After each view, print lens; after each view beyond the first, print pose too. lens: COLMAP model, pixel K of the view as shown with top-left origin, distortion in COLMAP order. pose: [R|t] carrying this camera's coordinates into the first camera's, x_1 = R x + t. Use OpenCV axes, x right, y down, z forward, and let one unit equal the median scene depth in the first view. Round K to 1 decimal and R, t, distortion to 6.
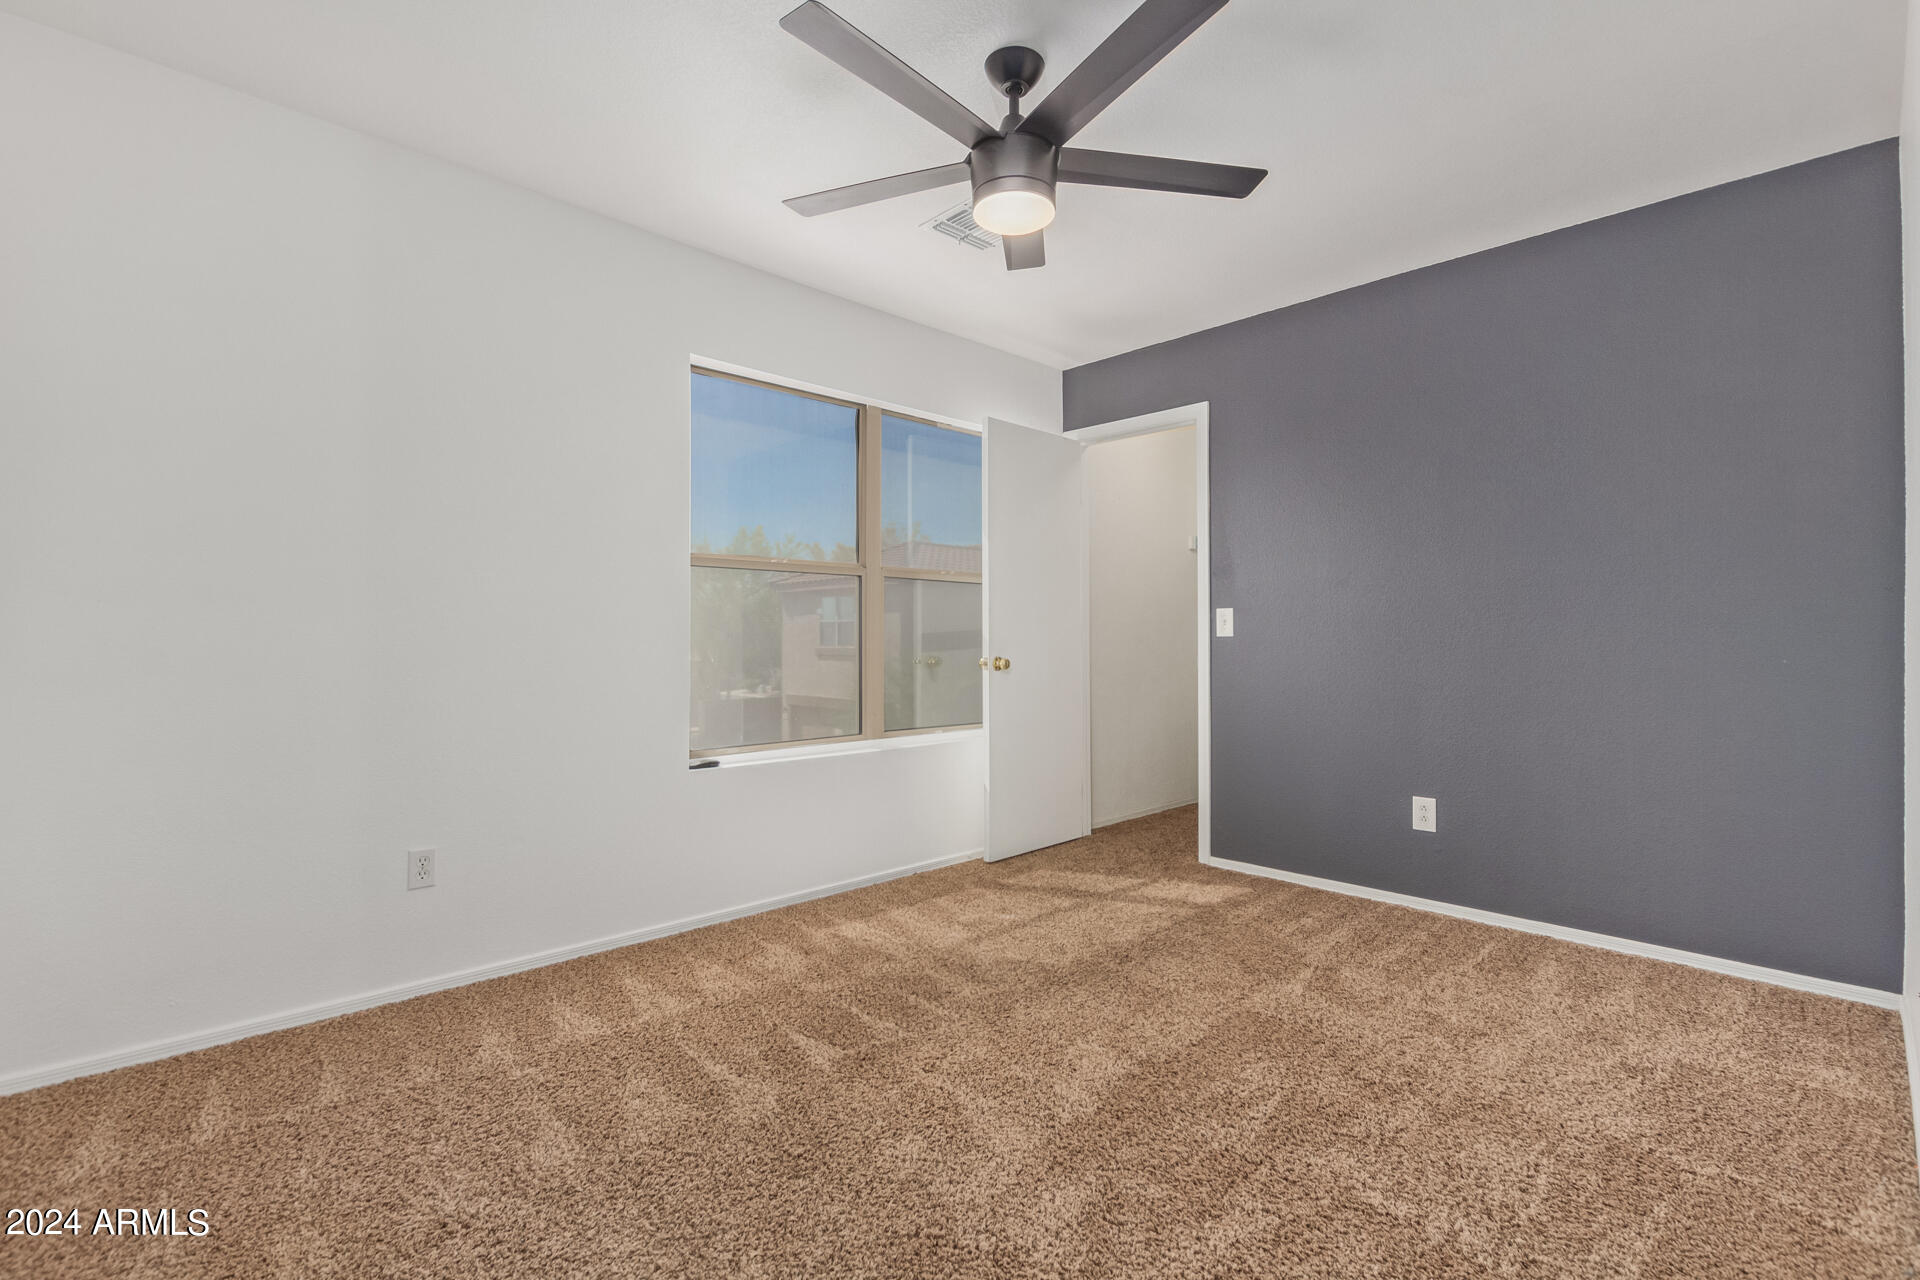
lens RADIAL K [[895.9, 0, 970.5], [0, 895.9, 640.0], [0, 0, 1]] dist [0.001917, -0.000230]
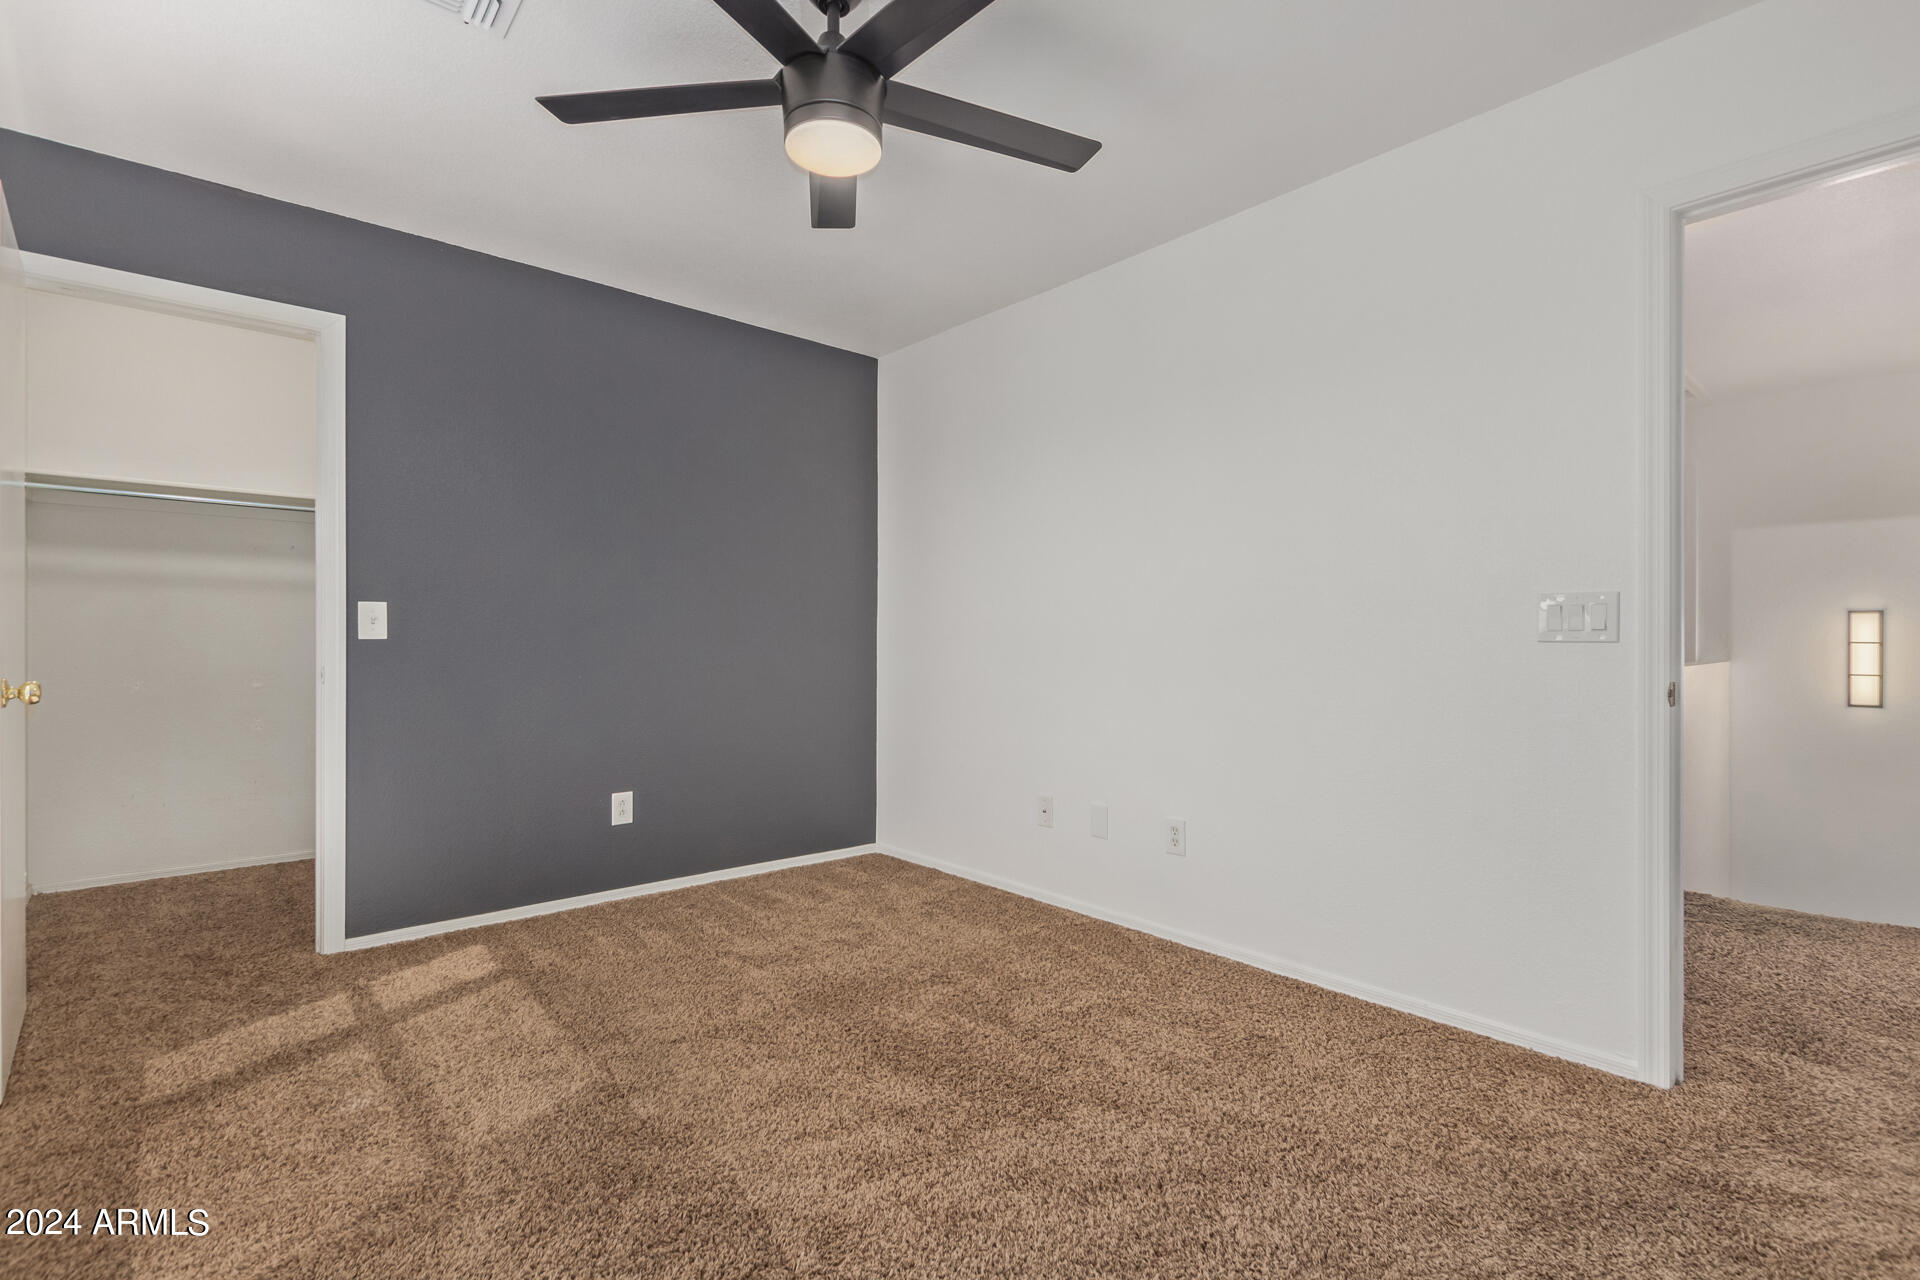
lens RADIAL K [[895.9, 0, 970.5], [0, 895.9, 640.0], [0, 0, 1]] dist [0.001917, -0.000230]
pose [[0.022681, 0.002399, 0.999740, -0.575941], [-0.001643, 0.999996, -0.002362, -0.002135], [-0.999741, -0.001589, 0.022685, 0.603032]]
